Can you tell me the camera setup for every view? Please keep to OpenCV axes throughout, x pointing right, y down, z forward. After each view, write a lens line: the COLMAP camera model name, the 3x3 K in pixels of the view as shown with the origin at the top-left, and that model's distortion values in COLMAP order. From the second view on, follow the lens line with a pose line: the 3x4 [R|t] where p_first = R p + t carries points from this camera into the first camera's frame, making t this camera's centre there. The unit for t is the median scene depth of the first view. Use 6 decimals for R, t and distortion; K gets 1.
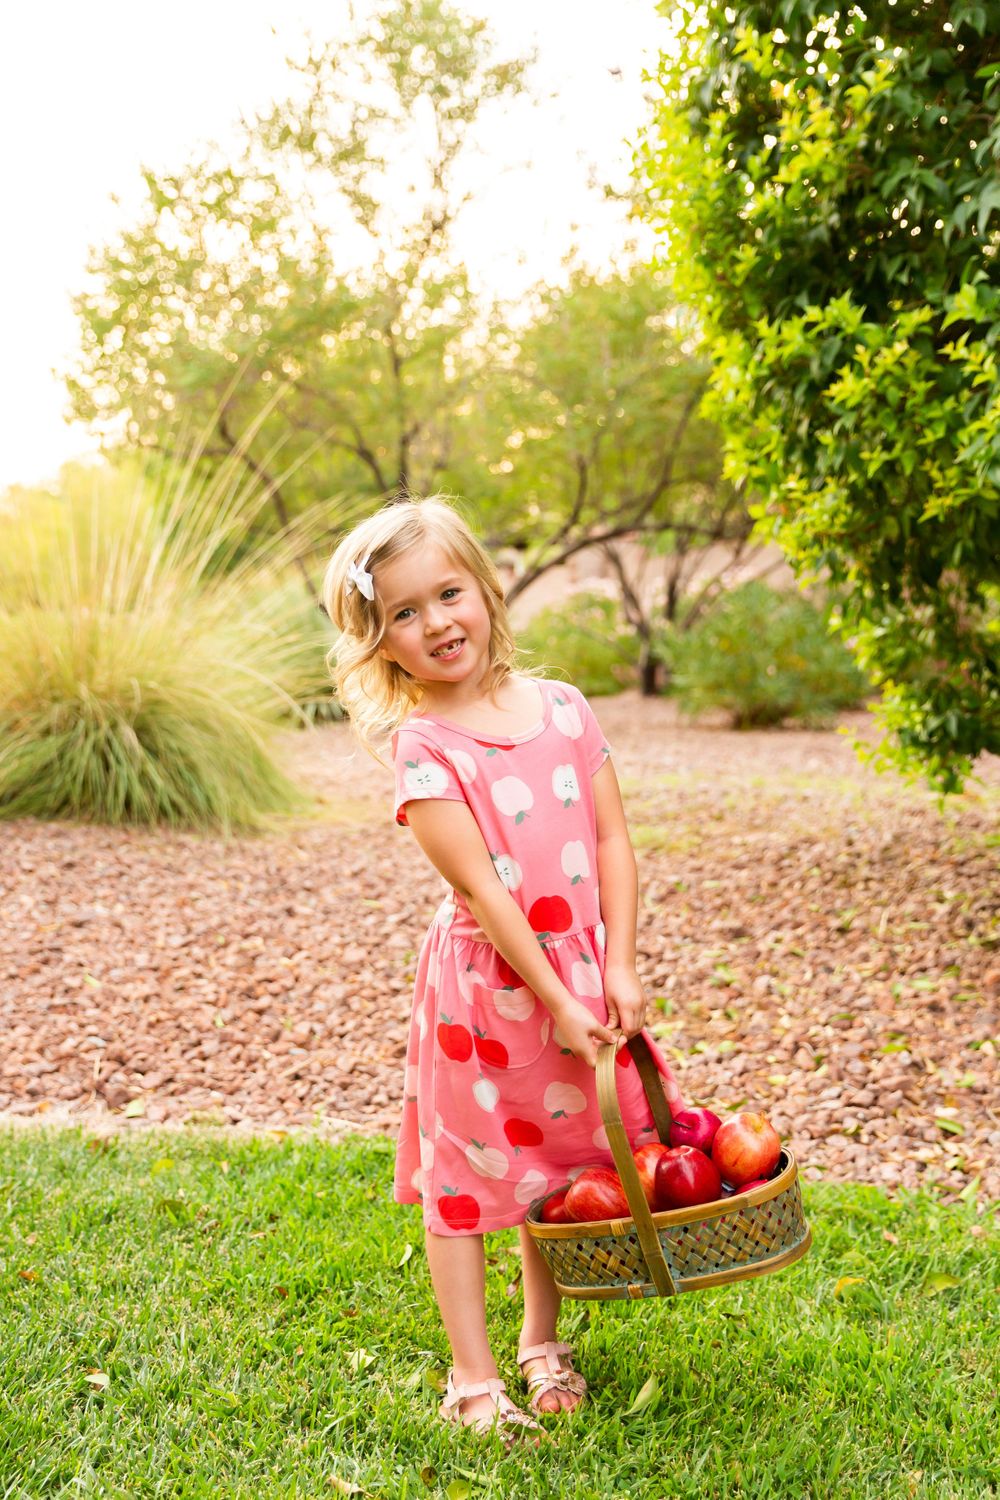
lens RADIAL K [[1604.2, 0, 498.5], [0, 1604.2, 803.2], [0, 0, 1]] dist [0.024403, 0.016709]
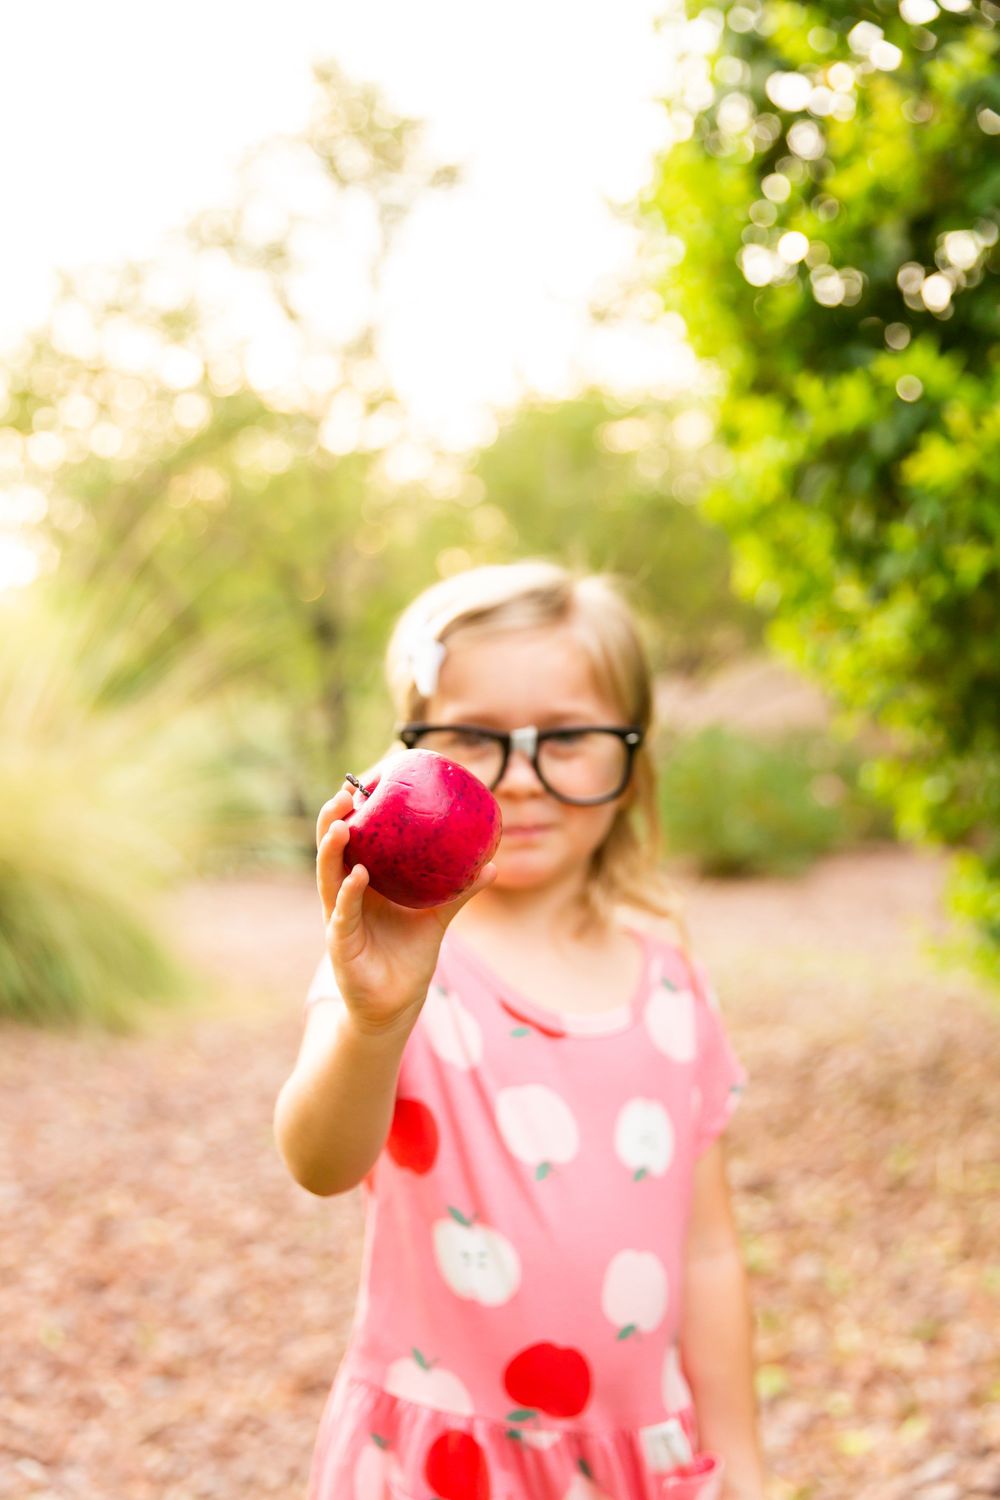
lens RADIAL K [[1675.5, 0, 495.9], [0, 1675.5, 754.8], [0, 0, 1]] dist [0.006026, 0.004442]
pose [[0.999159, 0.007525, 0.040318, -0.009388], [-0.002808, 0.993268, -0.115806, -0.032568], [-0.040918, 0.115596, 0.992453, 0.224777]]
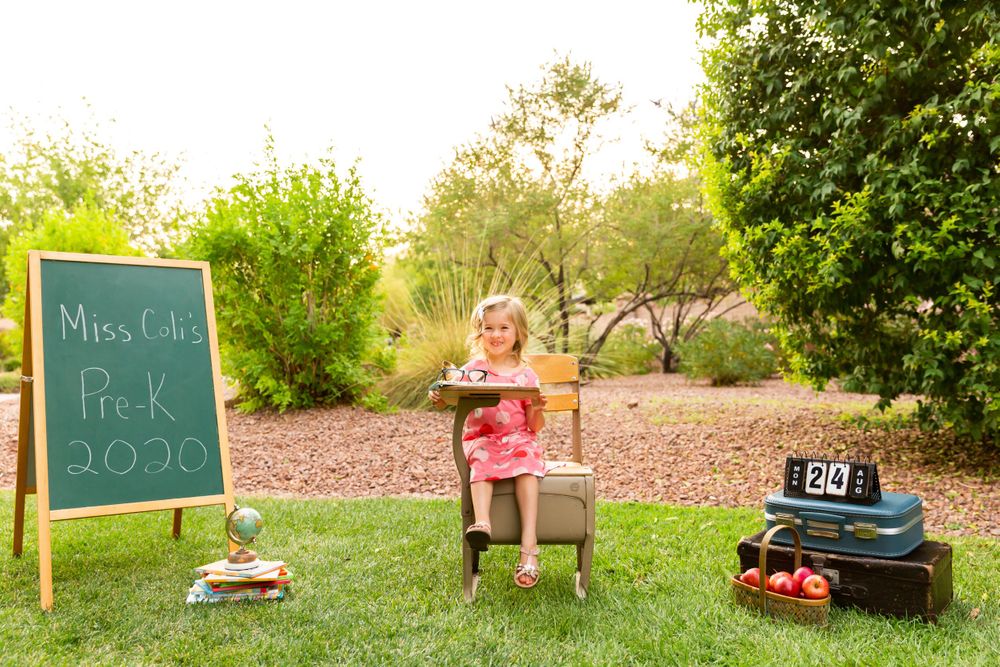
lens RADIAL K [[836.9, 0, 500.0], [0, 836.9, 333.5], [0, 0, 1]] dist [-0.006155, -0.005377]
pose [[0.996395, -0.007357, -0.084511, -0.137414], [-0.003020, 0.992525, -0.122006, 0.069915], [0.084777, 0.121822, 0.988925, -0.453563]]
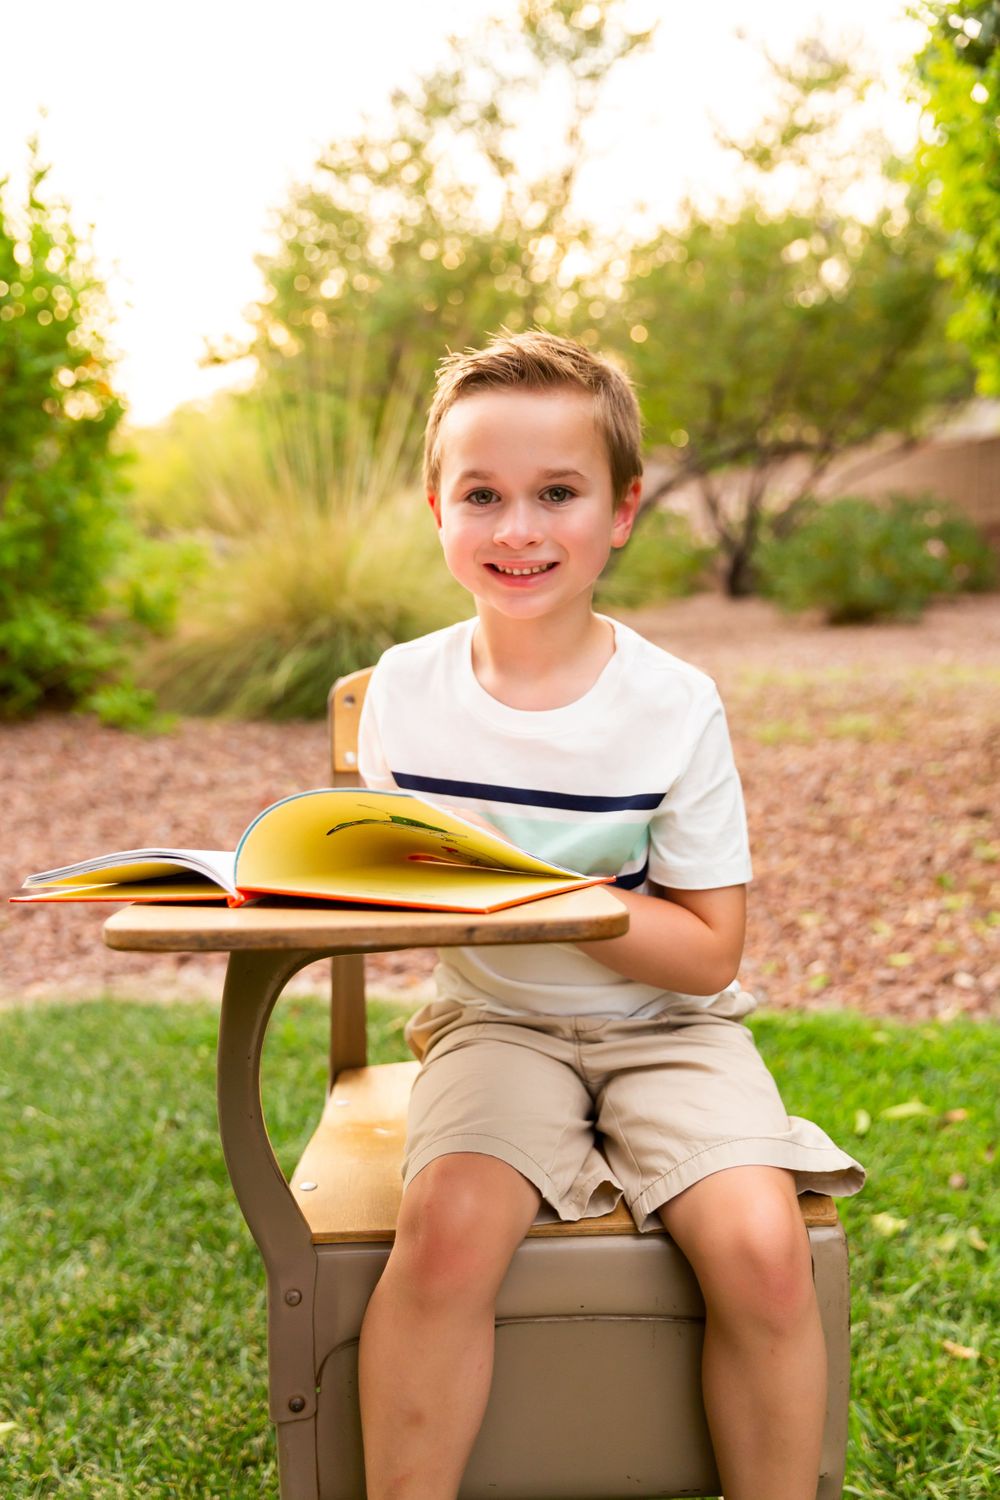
lens RADIAL K [[1403.3, 0, 494.1], [0, 1403.3, 751.7], [0, 0, 1]] dist [-0.001738, 0.004516]
pose [[0.998973, -0.017947, -0.041605, -0.159785], [0.019552, 0.999068, 0.038486, -0.005216], [0.040876, -0.039260, 0.998393, 0.033848]]
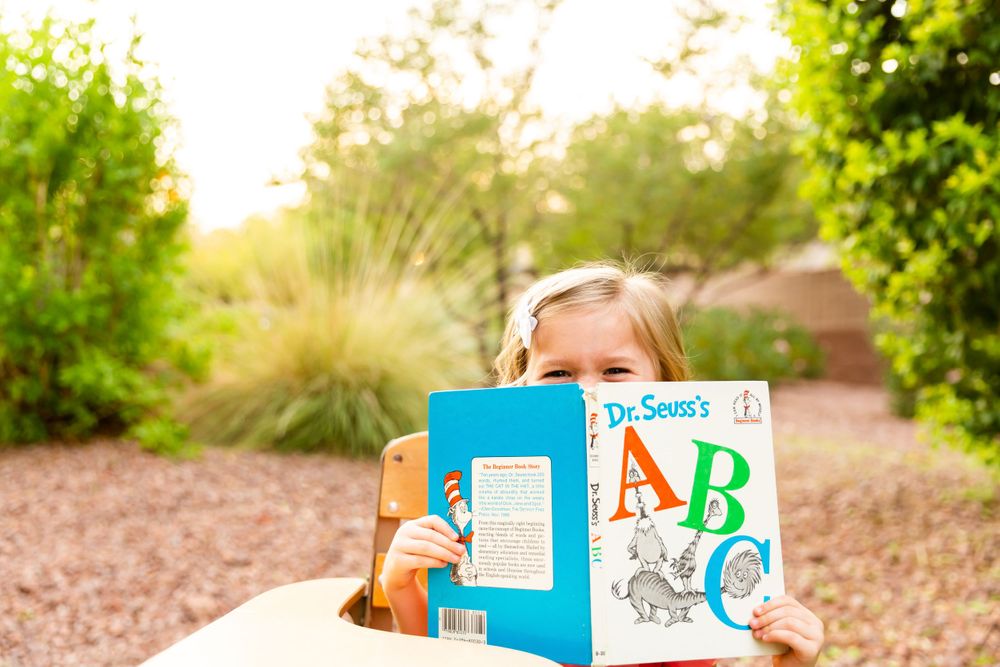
lens RADIAL K [[1004.5, 0, 500.0], [0, 1004.5, 333.5], [0, 0, 1]] dist [0.010305, 0.002596]
pose [[0.999381, 0.034464, -0.007035, -0.147282], [-0.034990, 0.994500, -0.098719, -0.020878], [0.003594, 0.098904, 0.995090, 0.115098]]
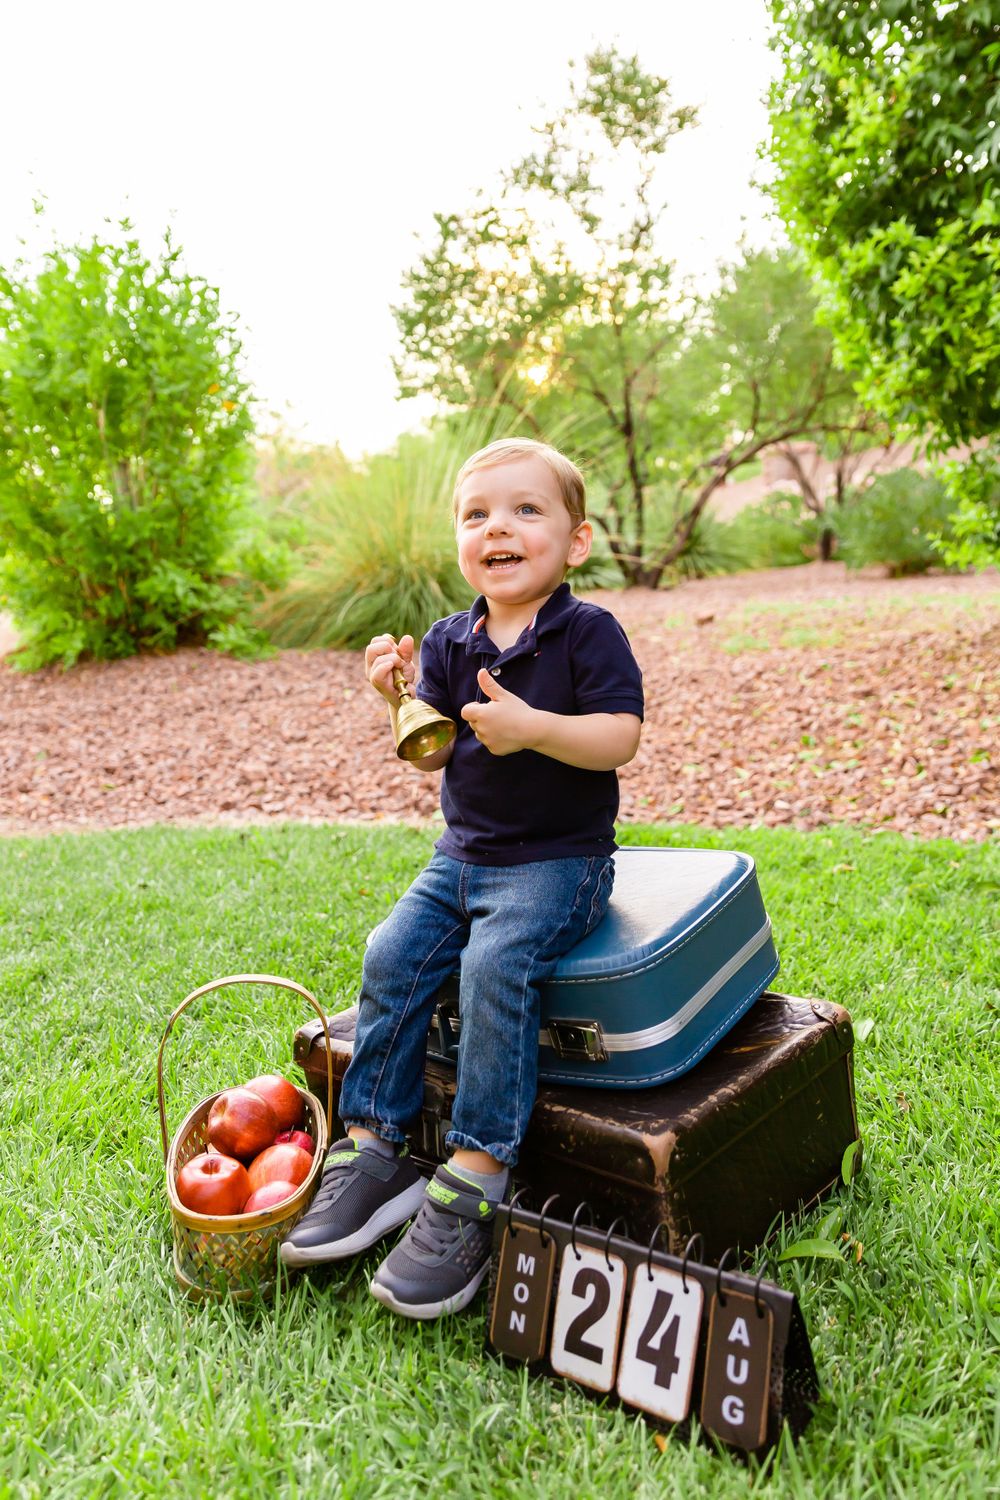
lens RADIAL K [[1189.7, 0, 507.1], [0, 1189.7, 623.2], [0, 0, 1]] dist [0.005359, 0.004722]
pose [[0.982175, -0.055430, -0.179608, 0.037140], [0.048750, 0.997953, -0.041400, 0.053483], [0.181536, 0.031906, 0.982867, -0.064314]]
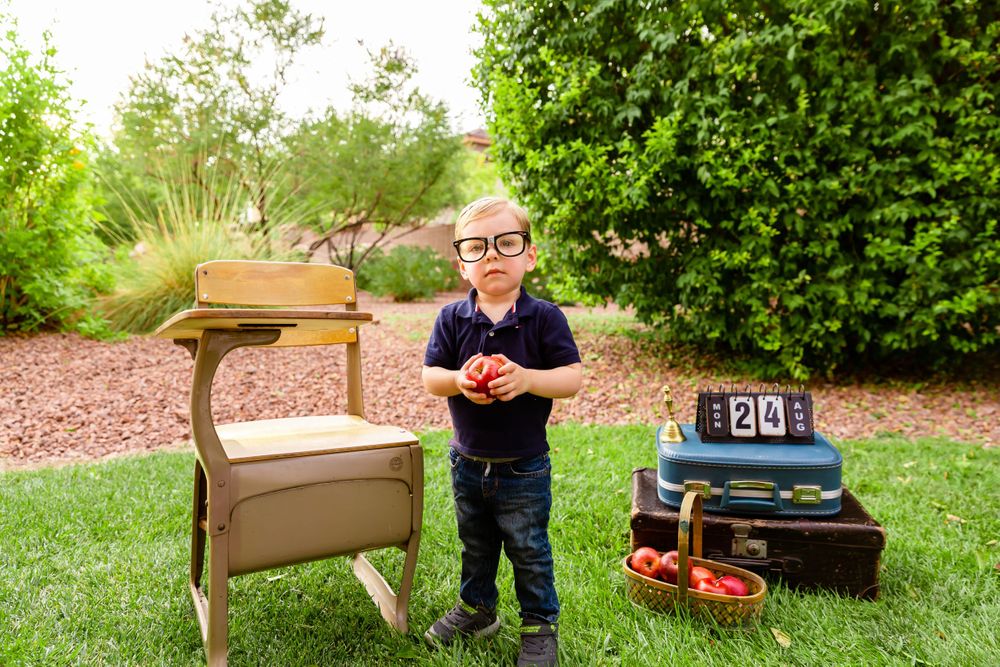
lens RADIAL K [[649.4, 0, 500.0], [0, 649.4, 333.5], [0, 0, 1]] dist [0.005692, 0.001673]
pose [[0.920188, -0.034103, 0.389988, -0.344933], [0.037782, 0.999284, -0.001764, 0.037590], [-0.389649, 0.016358, 0.920818, -0.048392]]
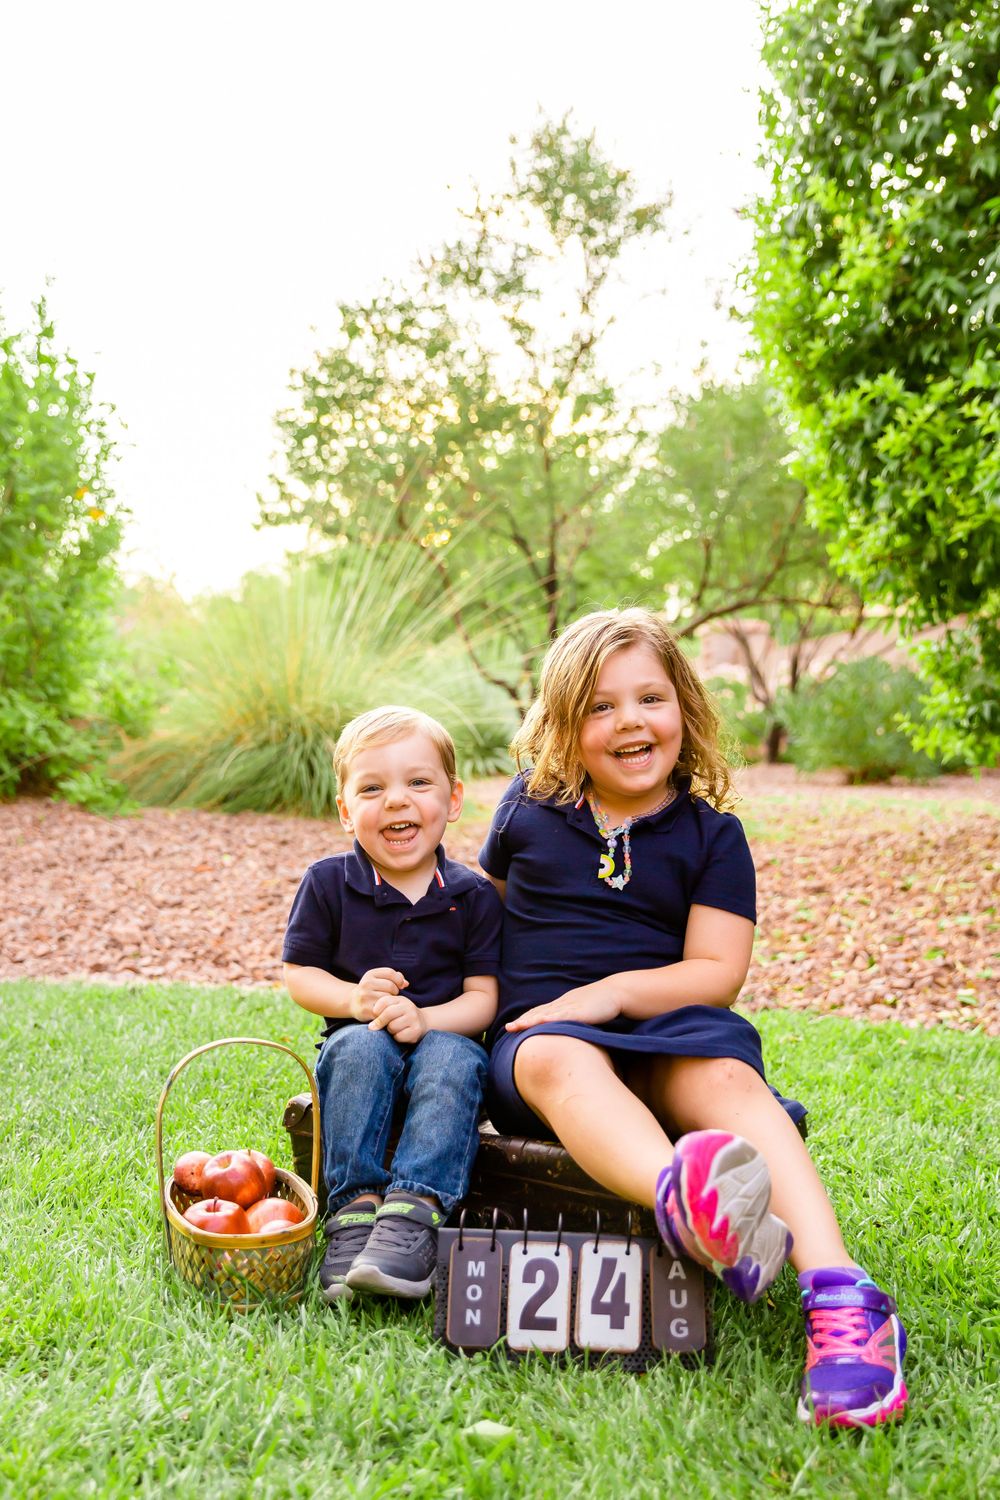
lens RADIAL K [[1506.7, 0, 493.7], [0, 1506.7, 823.9], [0, 0, 1]] dist [0.010305, 0.002596]
pose [[0.995338, 0.009211, -0.096007, 0.012314], [-0.013339, 0.999010, -0.042447, 0.092557], [0.095520, 0.043529, 0.994475, -0.203233]]
